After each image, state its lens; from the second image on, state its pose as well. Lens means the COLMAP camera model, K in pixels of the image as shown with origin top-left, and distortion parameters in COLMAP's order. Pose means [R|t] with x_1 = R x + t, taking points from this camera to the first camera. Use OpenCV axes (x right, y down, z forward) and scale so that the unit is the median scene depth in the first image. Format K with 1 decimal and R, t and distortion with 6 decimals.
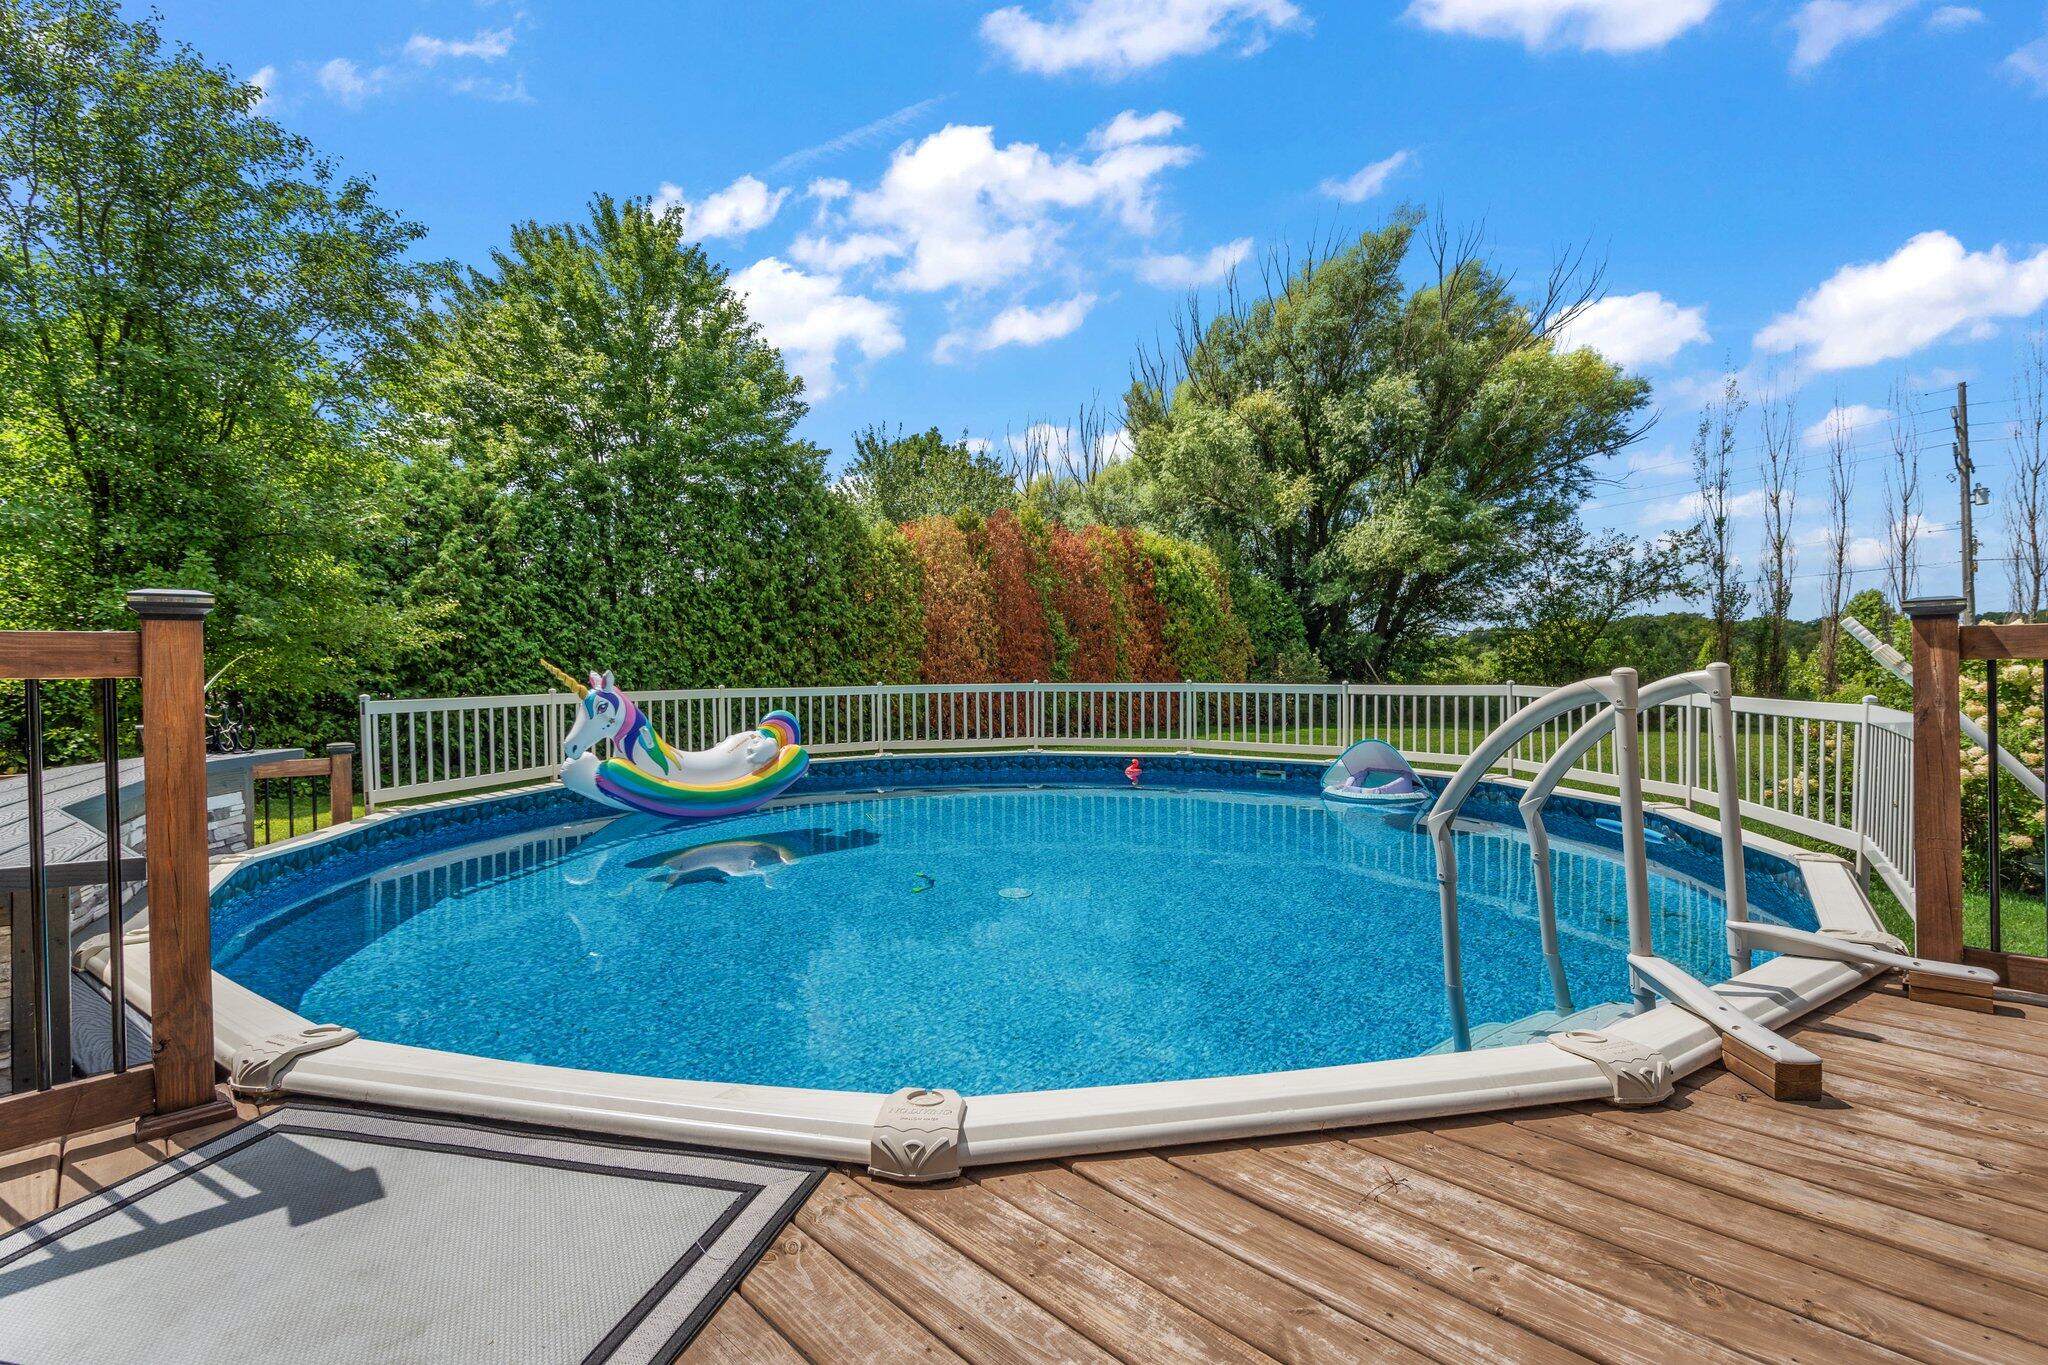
lens RADIAL K [[918.6, 0, 1027.3], [0, 918.6, 677.7], [0, 0, 1]] dist [-0.001764, 0.000233]
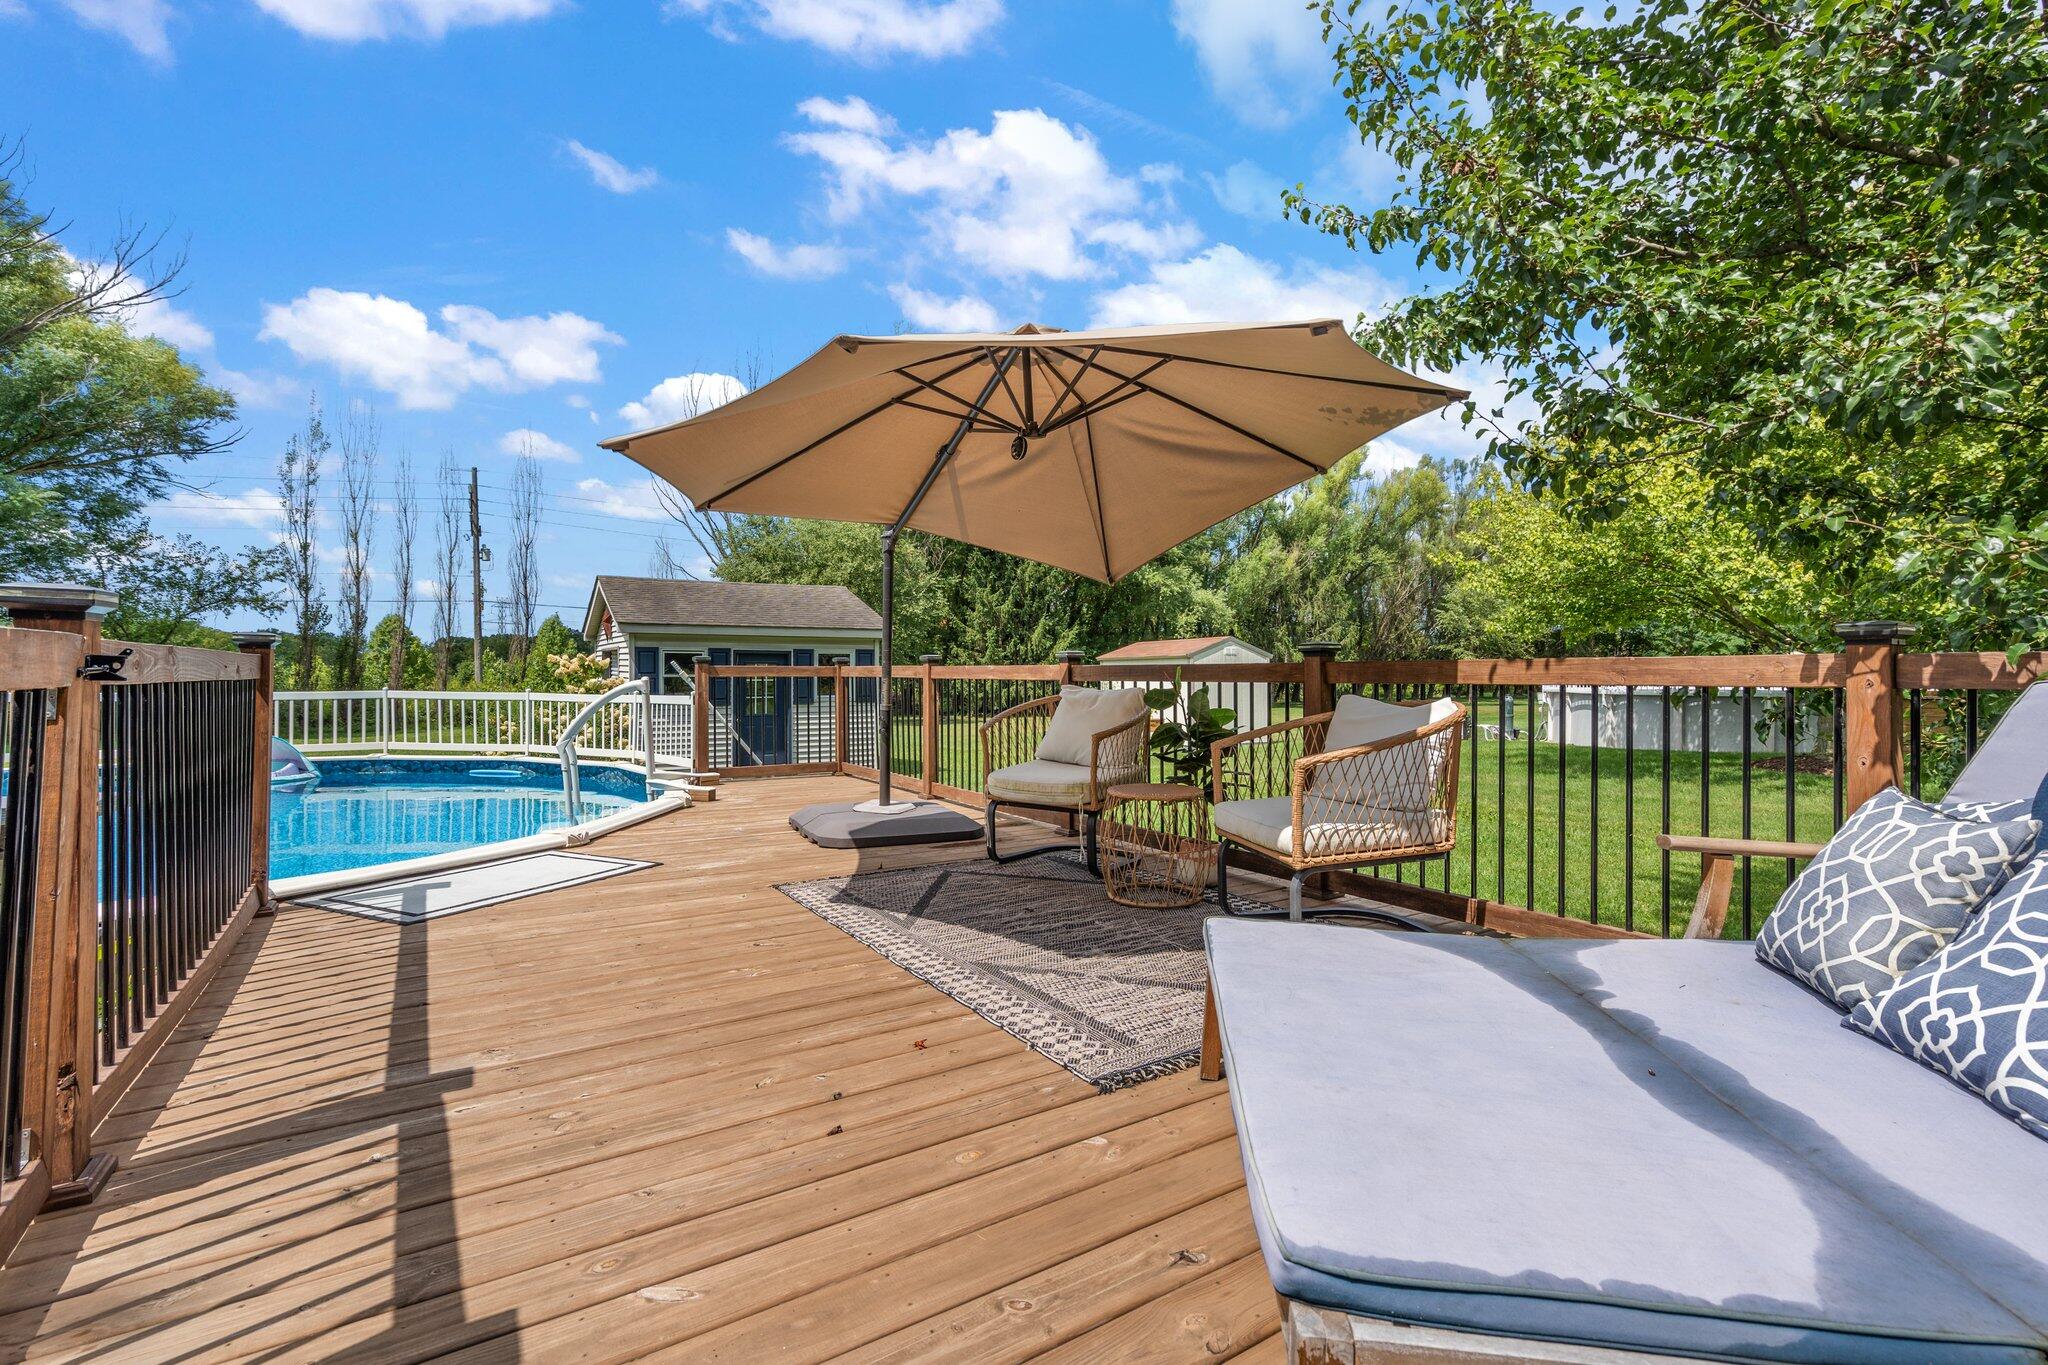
lens RADIAL K [[918.6, 0, 1031.3], [0, 918.6, 678.0], [0, 0, 1]] dist [-0.001764, 0.000233]
pose [[0.191386, 0.005811, 0.981498, -0.140997], [0.006835, 0.999950, -0.007253, 0.000668], [-0.981491, 0.008097, 0.191337, -0.053249]]
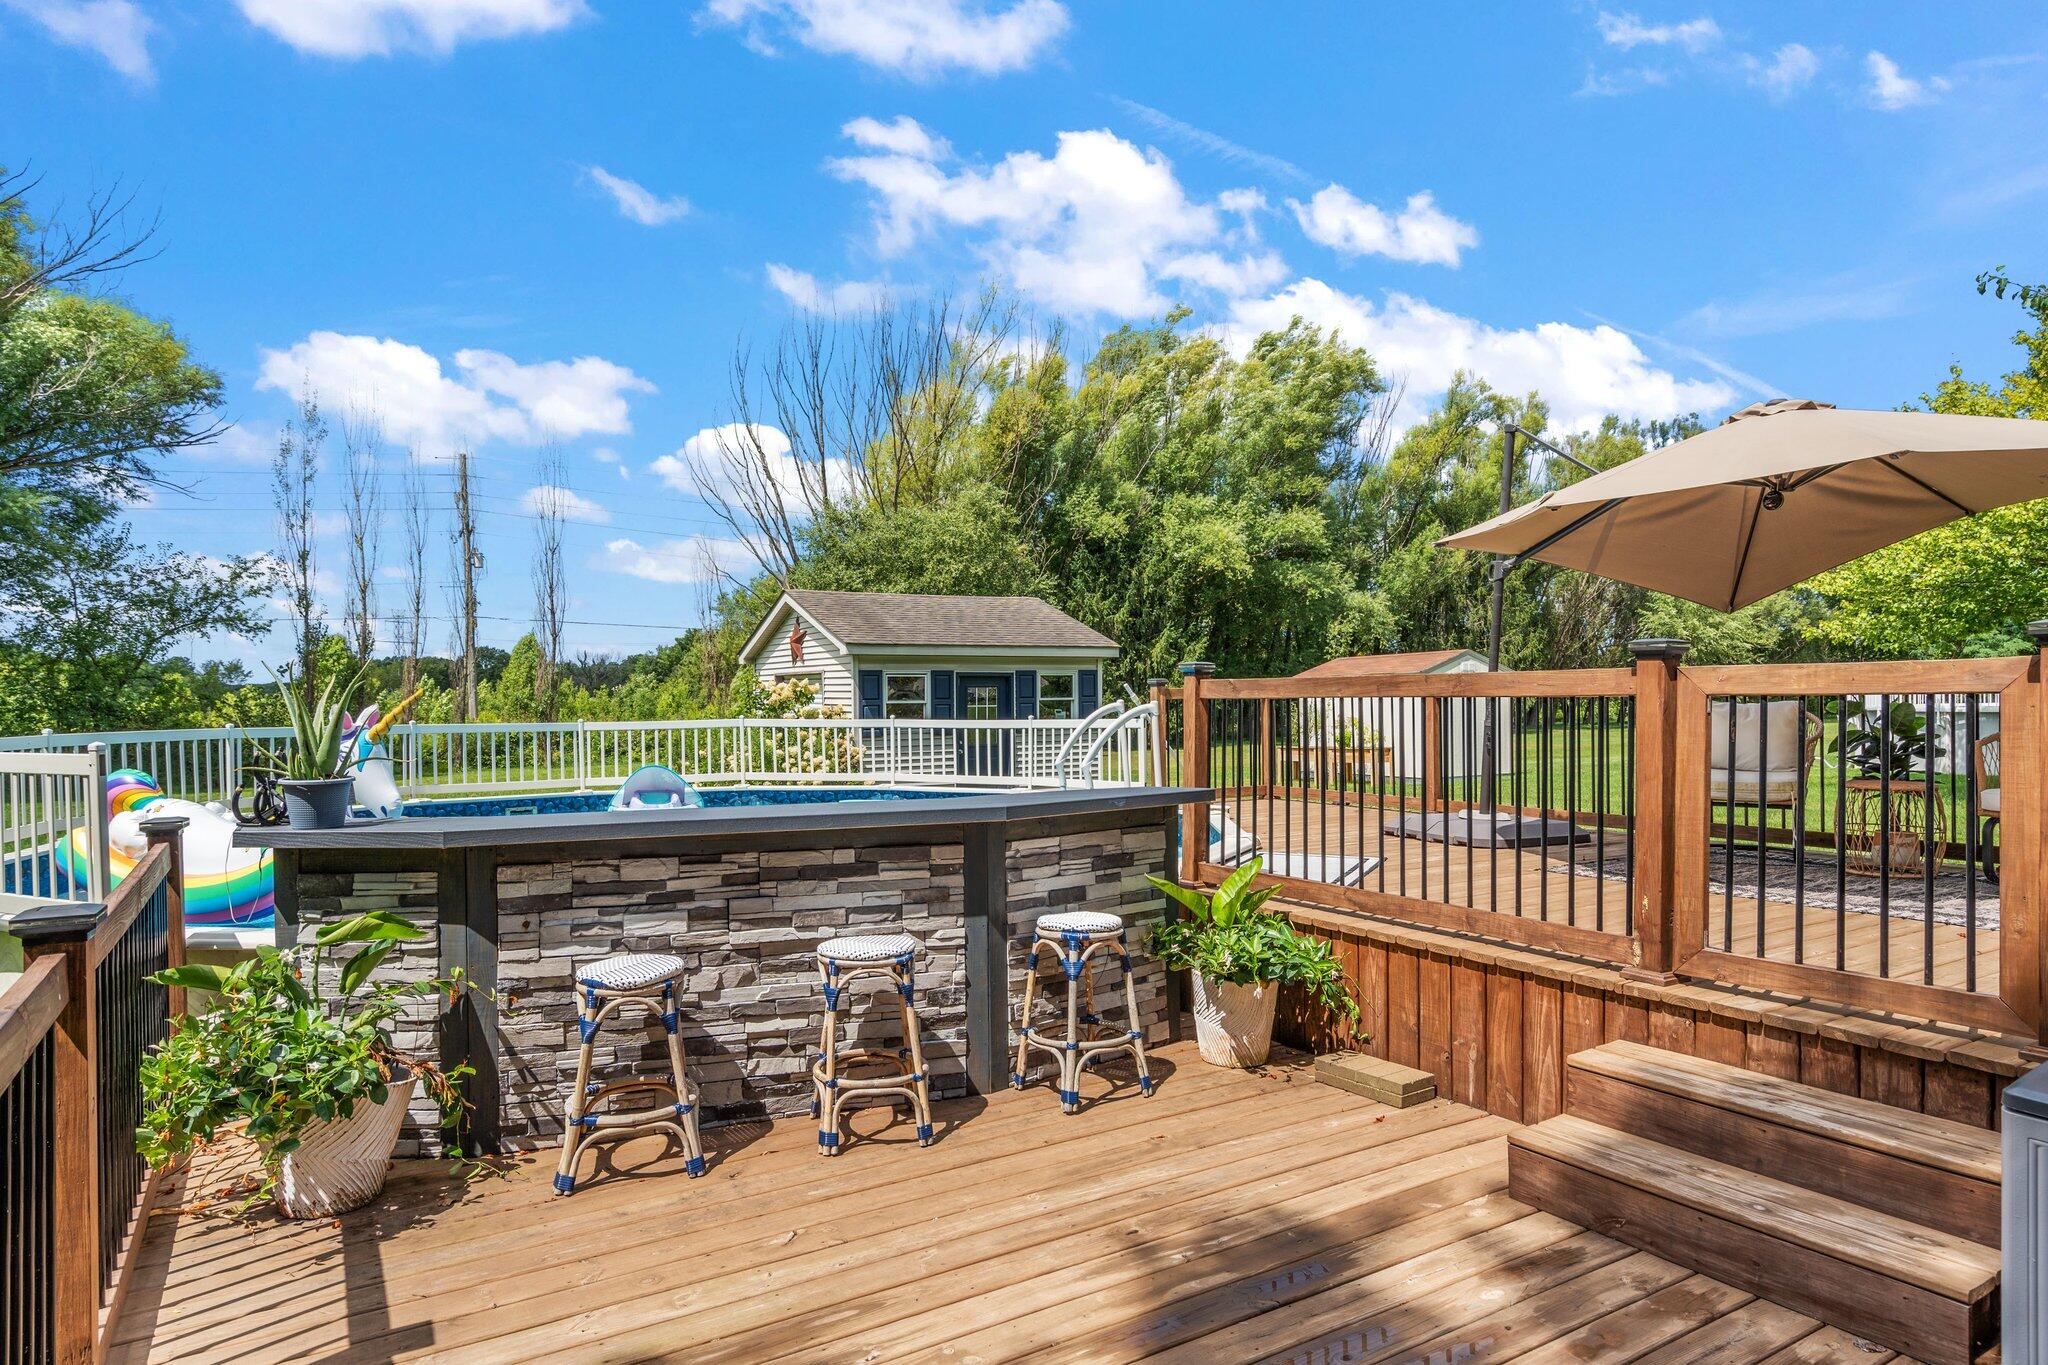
lens RADIAL K [[1173.3, 0, 1033.3], [0, 1173.3, 732.6], [0, 0, 1]] dist [0.003998, -0.000997]
pose [[0.212514, -0.020418, 0.976945, -0.222385], [0.018283, 0.999690, 0.016916, 0.000801], [-0.976987, 0.014266, 0.212822, 0.037678]]
